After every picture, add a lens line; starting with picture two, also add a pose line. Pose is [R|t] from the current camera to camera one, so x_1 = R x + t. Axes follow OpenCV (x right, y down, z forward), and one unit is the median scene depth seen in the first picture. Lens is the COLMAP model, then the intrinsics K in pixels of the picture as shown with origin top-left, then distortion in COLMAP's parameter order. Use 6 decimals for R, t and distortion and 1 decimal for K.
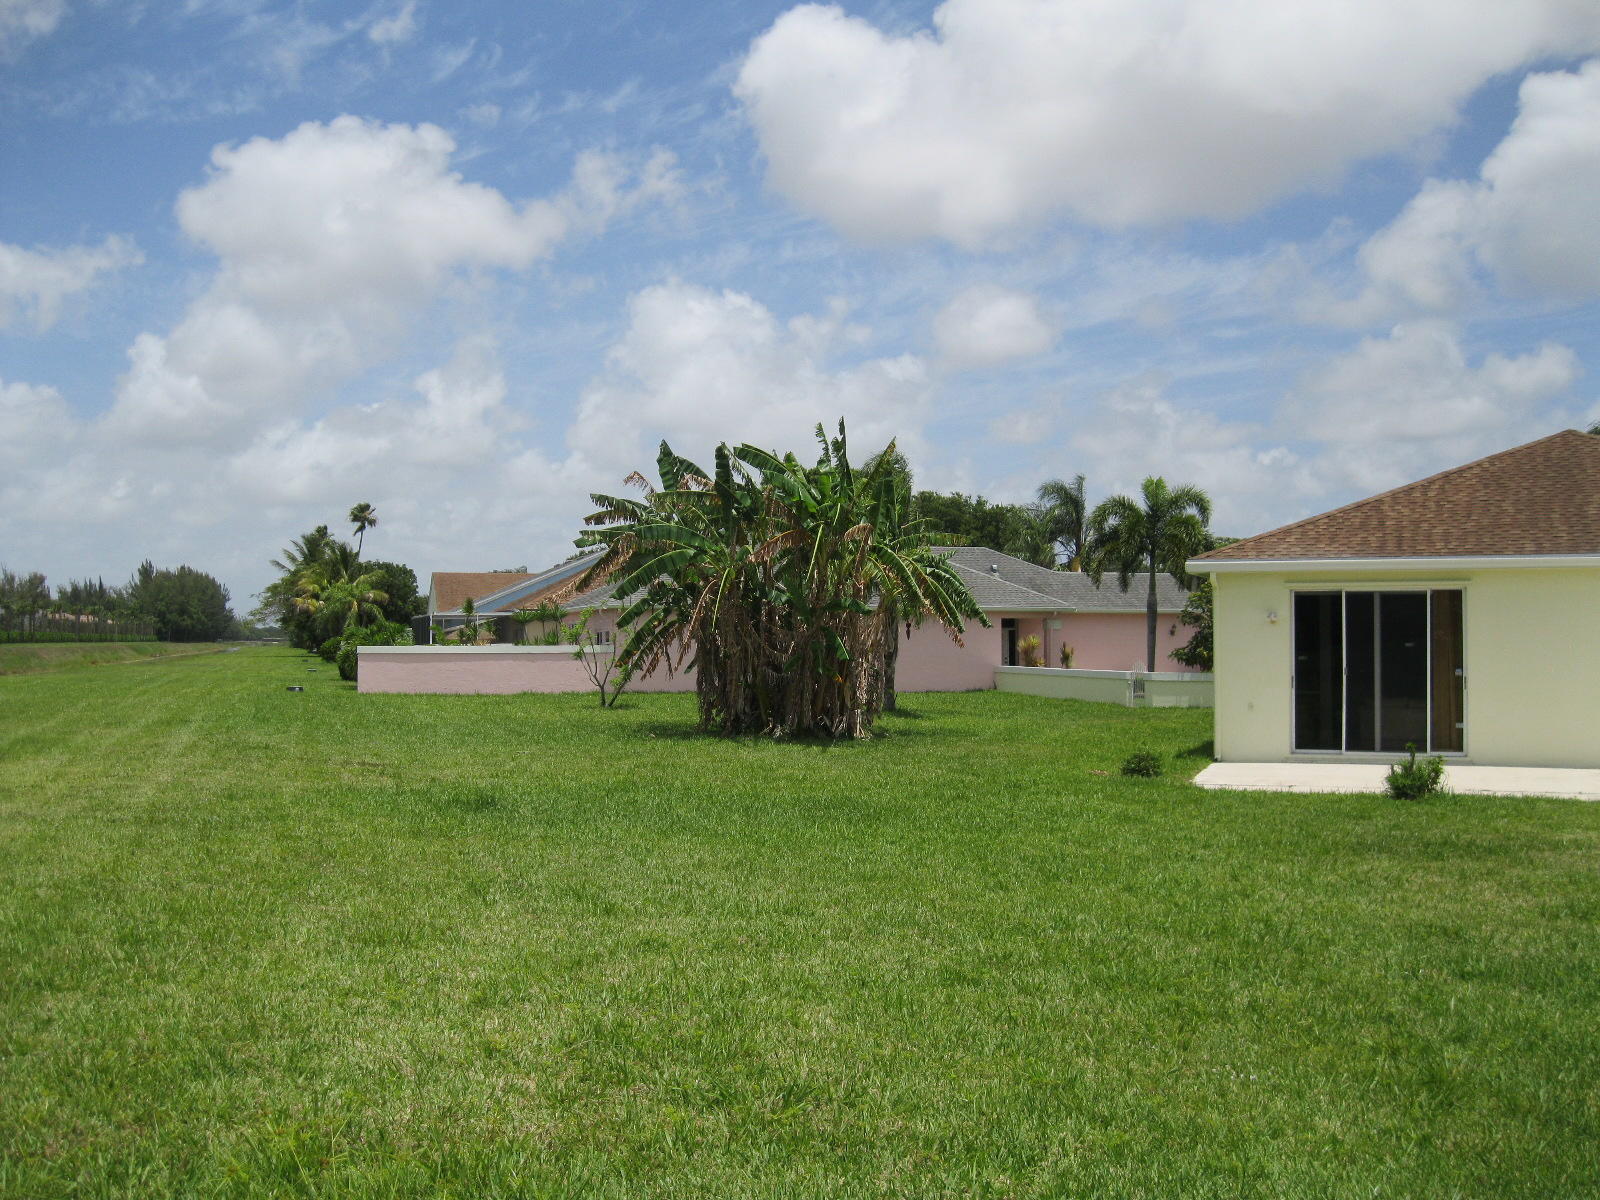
lens RADIAL K [[1621.1, 0, 800.0], [0, 1621.1, 600.0], [0, 0, 1]] dist [-0.117680, 0.019698]
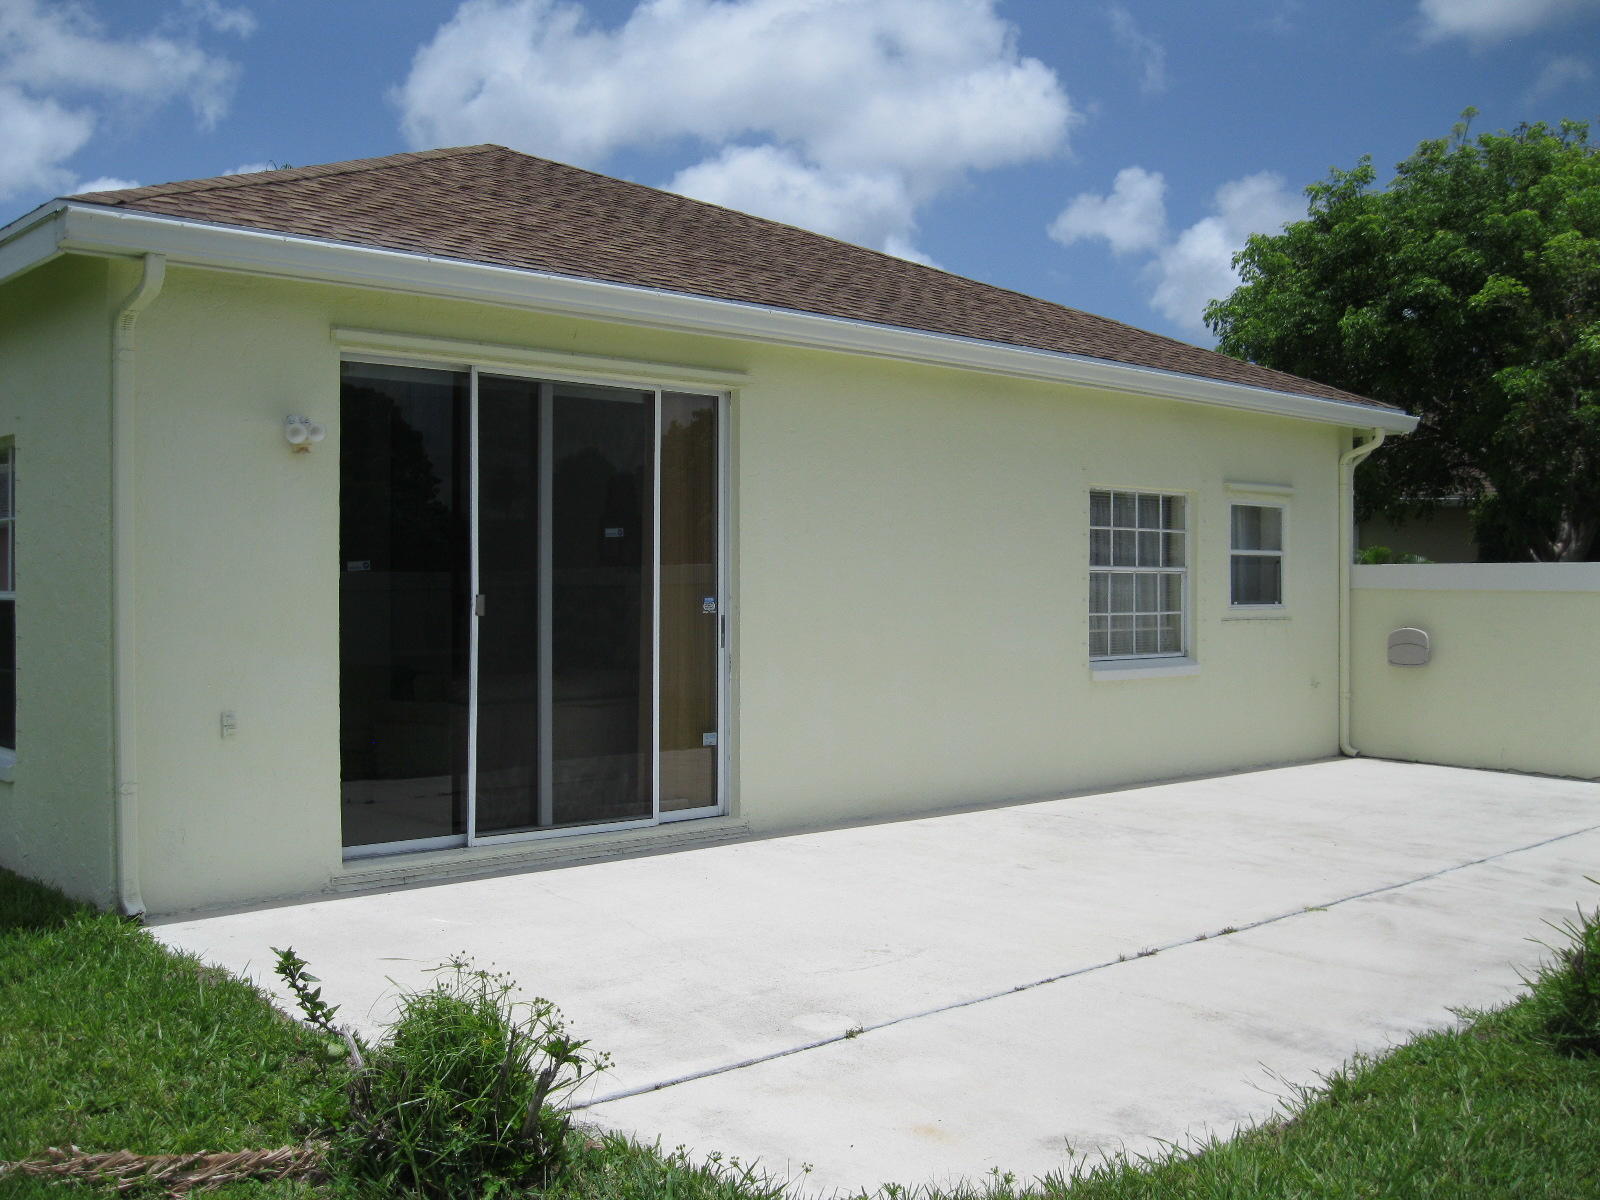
lens RADIAL K [[1621.1, 0, 800.0], [0, 1621.1, 600.0], [0, 0, 1]] dist [-0.117680, 0.019698]
pose [[0.420768, -0.009386, 0.907120, 0.052344], [-0.029484, 0.999277, 0.024015, 0.029921], [-0.906689, -0.036850, 0.420187, 0.717981]]
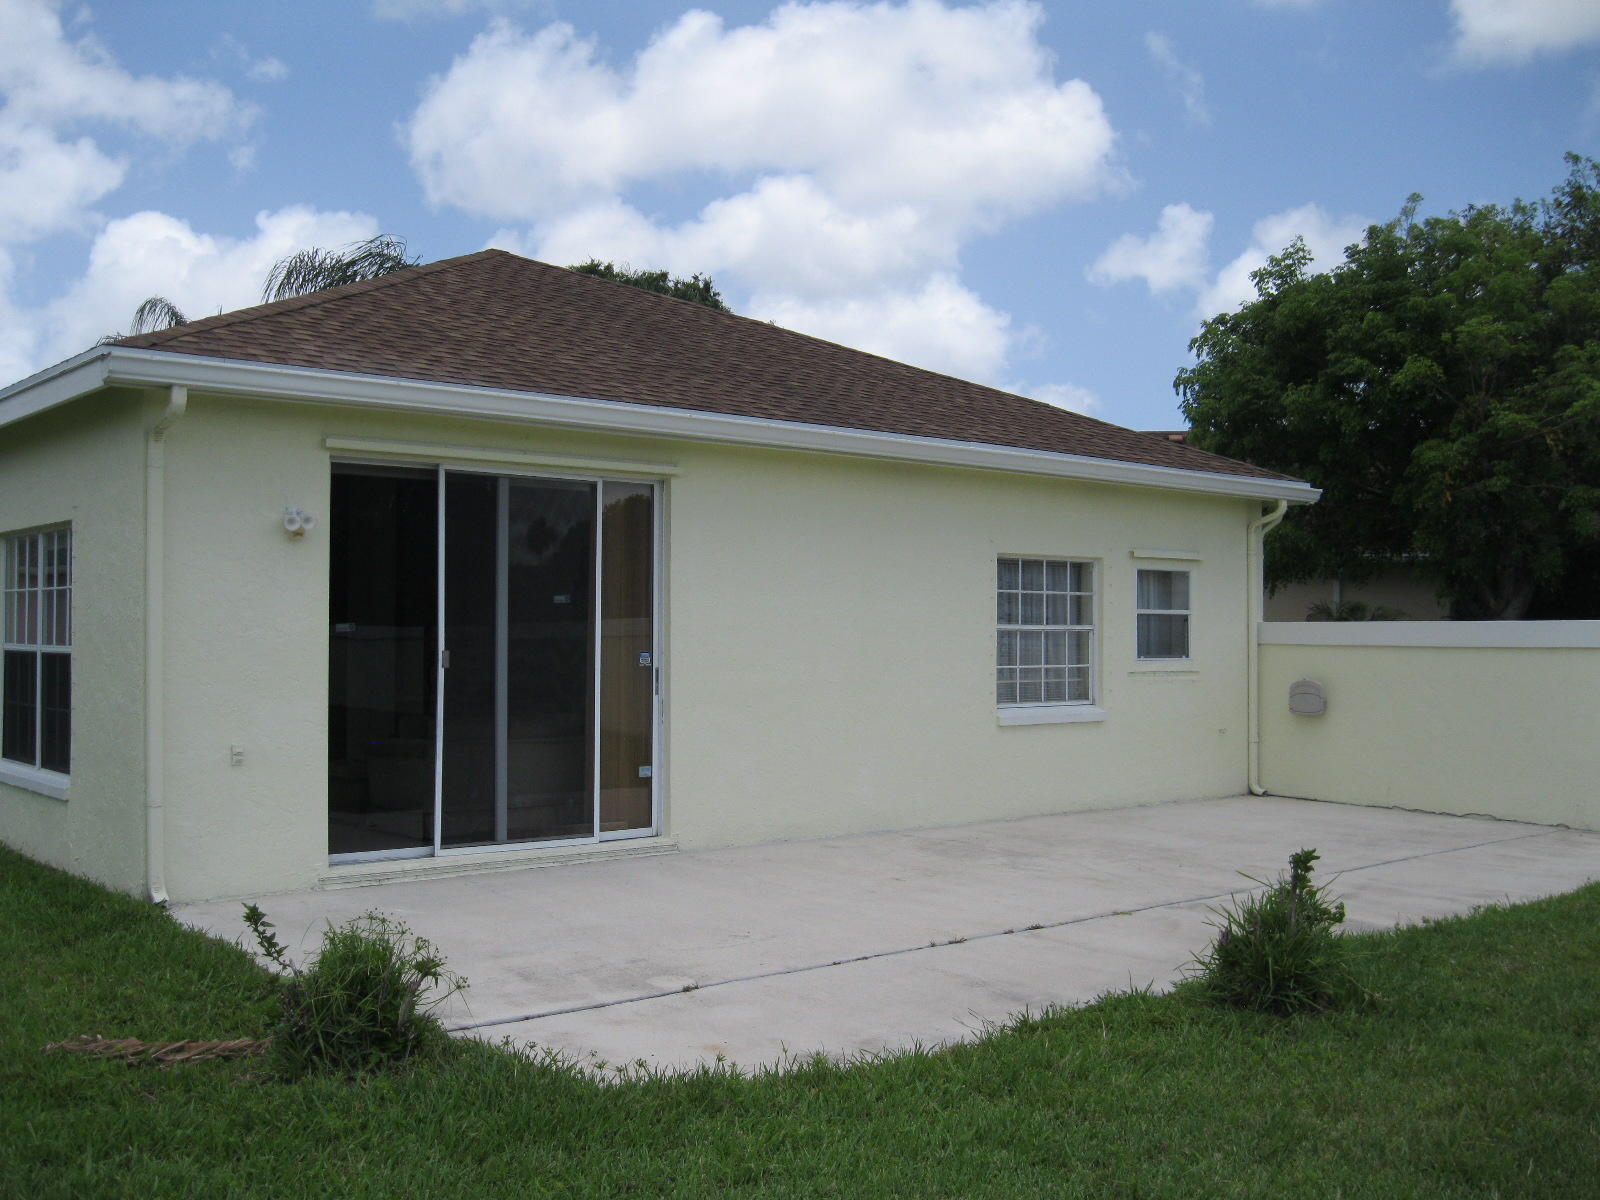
lens RADIAL K [[1621.1, 0, 800.0], [0, 1621.1, 600.0], [0, 0, 1]] dist [-0.117680, 0.019698]
pose [[0.452427, 0.017758, 0.891625, 0.006243], [-0.031325, 0.999501, -0.004011, 0.025163], [-0.891251, -0.026115, 0.452757, 0.657489]]
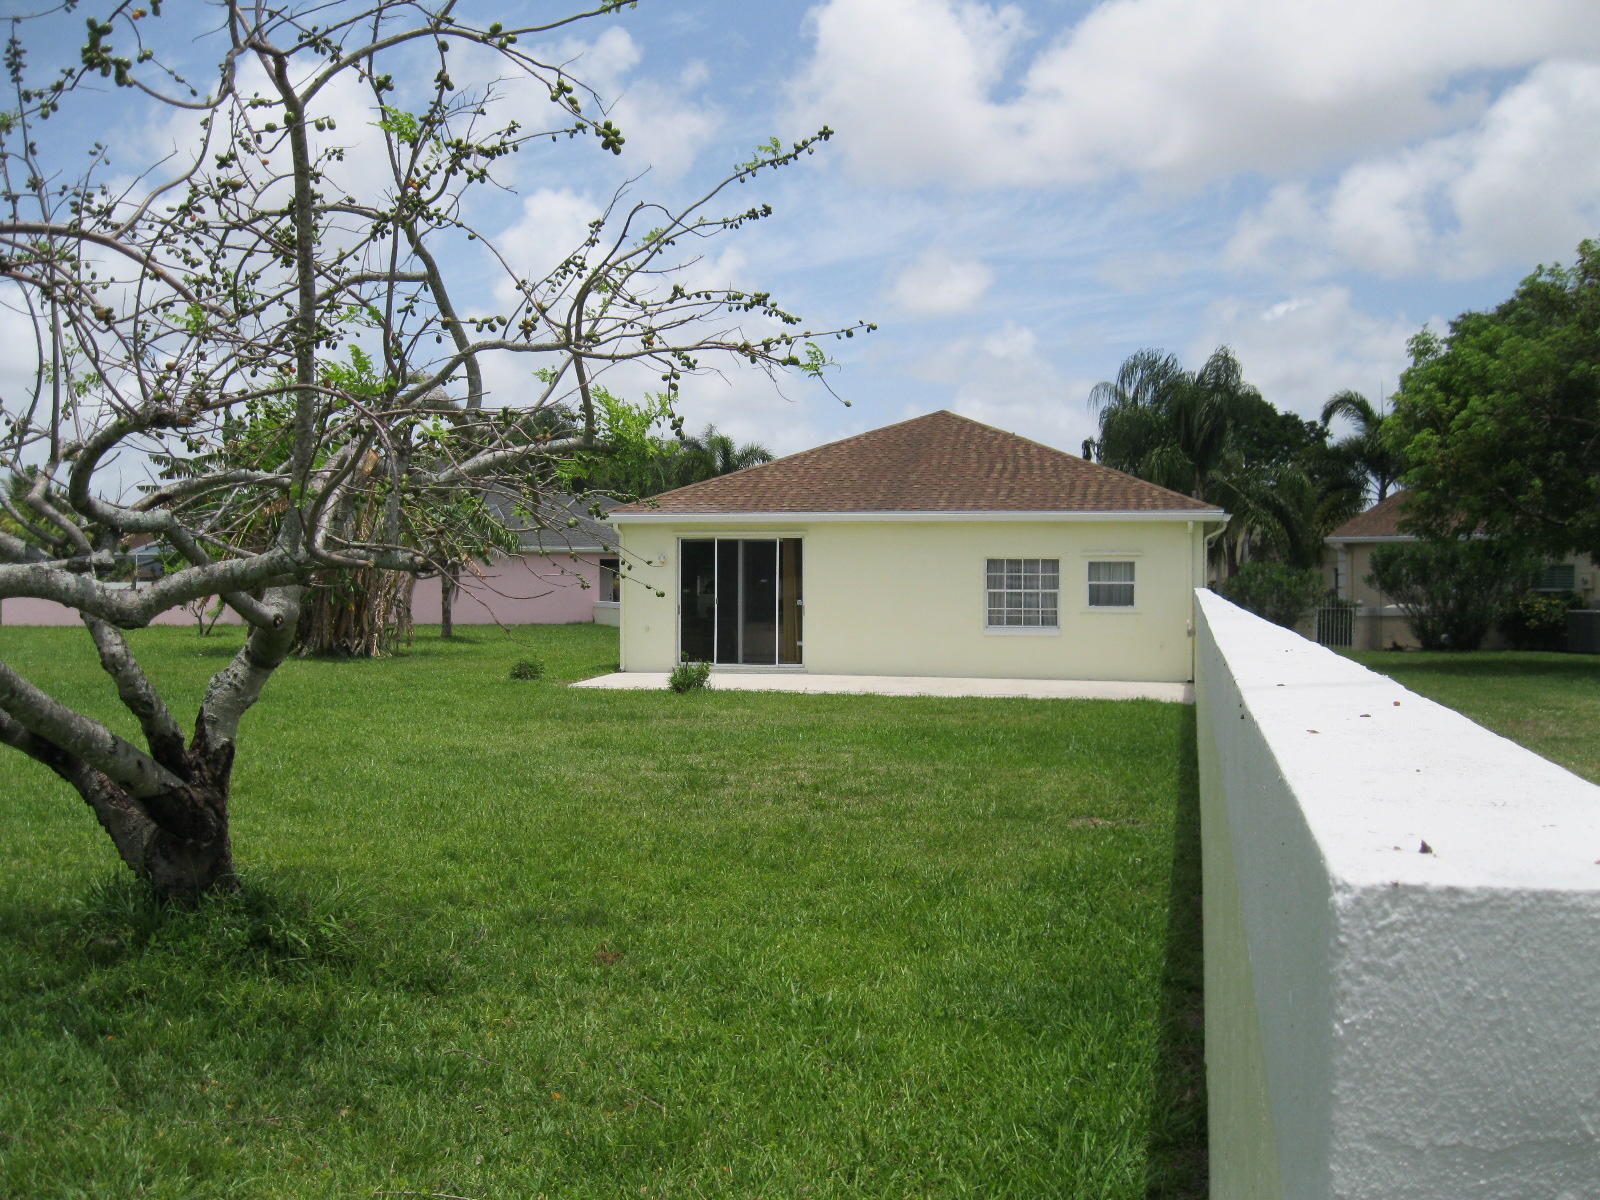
lens RADIAL K [[1648.5, 0, 725.4], [0, 1648.5, 646.3], [0, 0, 1]] dist [-0.078878, 0.020339]
pose [[0.994198, -0.001964, 0.107551, 0.186245], [-0.005109, 0.997843, 0.065447, -0.005502], [-0.107448, -0.065617, 0.992043, -0.288489]]
